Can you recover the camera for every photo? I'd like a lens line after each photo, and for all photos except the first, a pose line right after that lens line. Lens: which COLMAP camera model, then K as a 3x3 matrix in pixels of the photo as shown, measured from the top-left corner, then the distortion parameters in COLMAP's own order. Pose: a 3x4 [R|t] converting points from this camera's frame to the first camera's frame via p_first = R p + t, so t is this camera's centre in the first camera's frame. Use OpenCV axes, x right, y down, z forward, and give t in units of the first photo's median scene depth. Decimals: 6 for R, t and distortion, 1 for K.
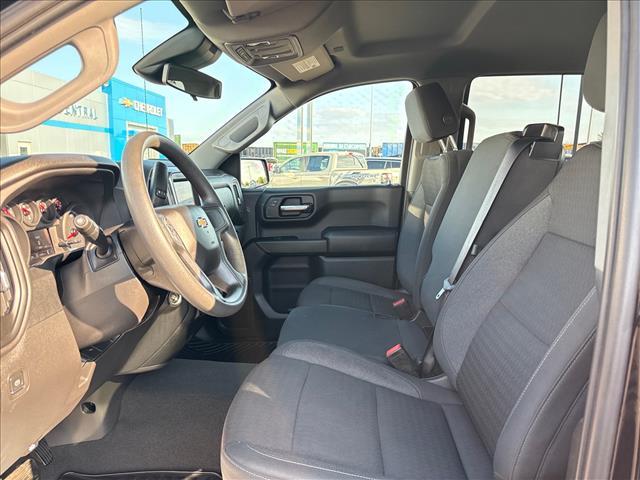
lens RADIAL K [[448.7, 0, 320.0], [0, 448.7, 240.0], [0, 0, 1]] dist [0.023758, -0.074969]
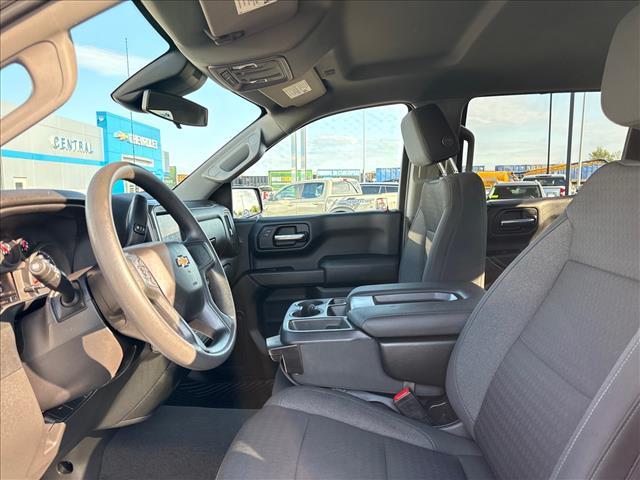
lens RADIAL K [[448.7, 0, 320.0], [0, 448.7, 240.0], [0, 0, 1]] dist [0.023758, -0.074969]
pose [[0.999531, -0.029555, 0.008046, 0.001950], [0.029973, 0.997860, -0.058105, -0.014359], [-0.006312, 0.058319, 0.998278, 0.074069]]
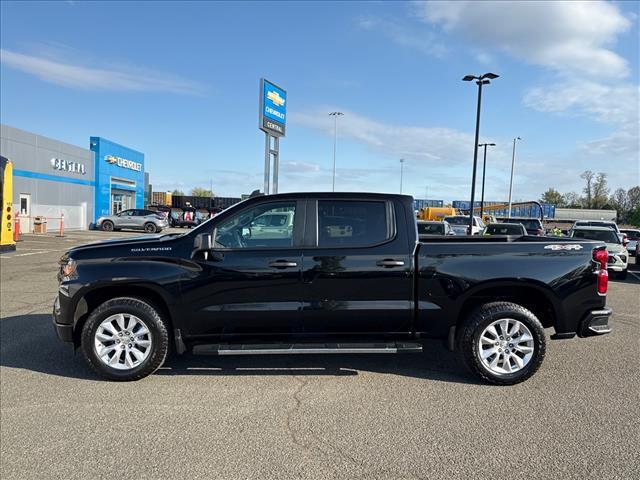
lens RADIAL K [[448.7, 0, 320.0], [0, 448.7, 240.0], [0, 0, 1]] dist [0.023758, -0.074969]
pose [[0.996989, 0.017589, 0.075521, 0.218220], [-0.009075, 0.993708, -0.111631, 0.411527], [-0.077009, 0.110609, 0.990876, -3.683120]]
